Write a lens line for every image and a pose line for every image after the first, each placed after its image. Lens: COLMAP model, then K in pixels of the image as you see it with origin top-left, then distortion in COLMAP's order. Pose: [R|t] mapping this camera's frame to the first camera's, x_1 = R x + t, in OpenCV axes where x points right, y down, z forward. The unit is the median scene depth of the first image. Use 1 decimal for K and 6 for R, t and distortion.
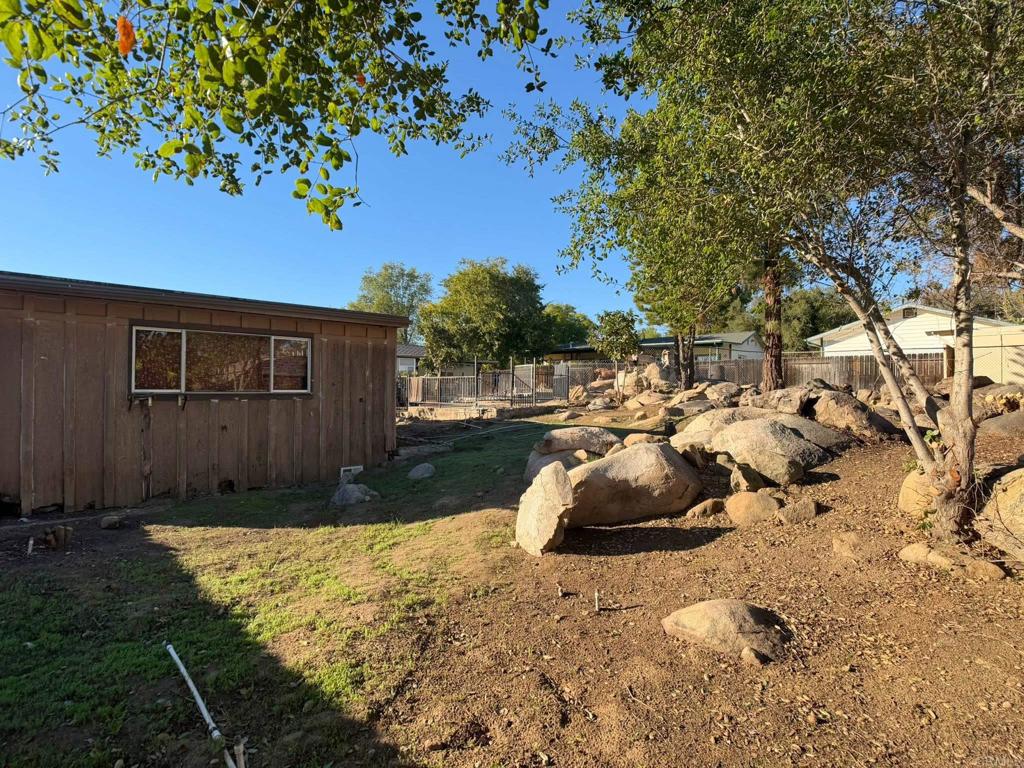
lens RADIAL K [[518.4, 0, 512.6], [0, 518.4, 385.6], [0, 0, 1]] dist [-0.001440, -0.024927]
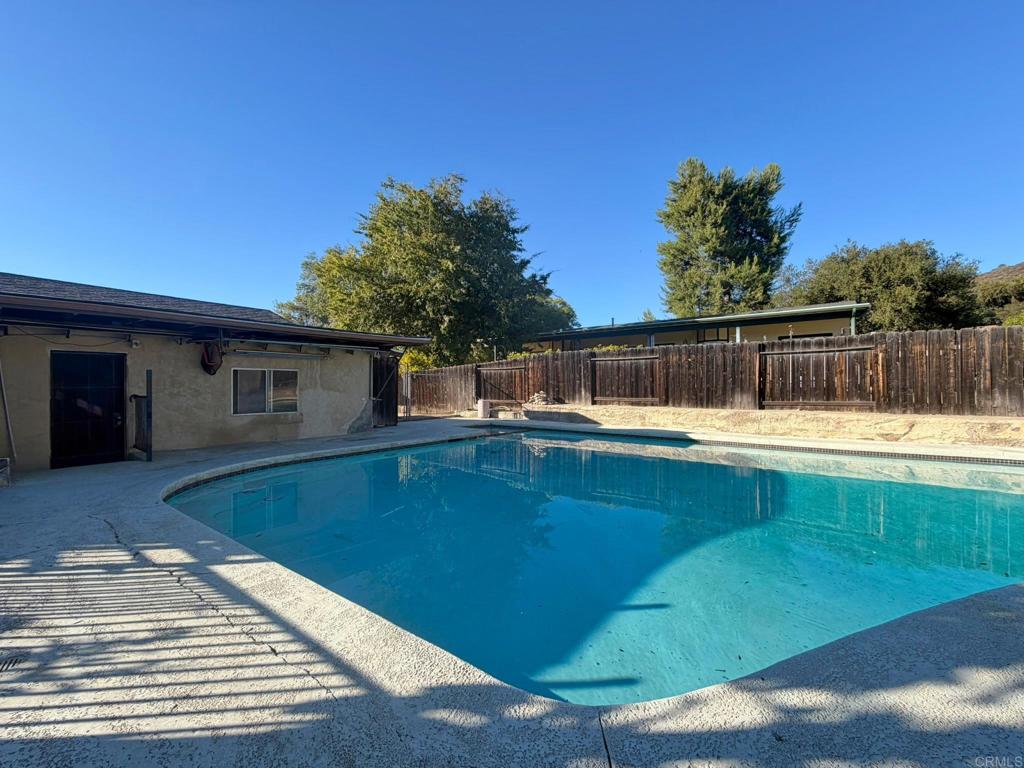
lens RADIAL K [[408.0, 0, 509.0], [0, 408.0, 383.6], [0, 0, 1]] dist [0.001420, 0.000232]
pose [[0.997518, -0.017942, 0.068080, 0.045974], [0.017266, 0.999796, 0.010510, -0.131233], [-0.068255, -0.009308, 0.997624, 4.674019]]
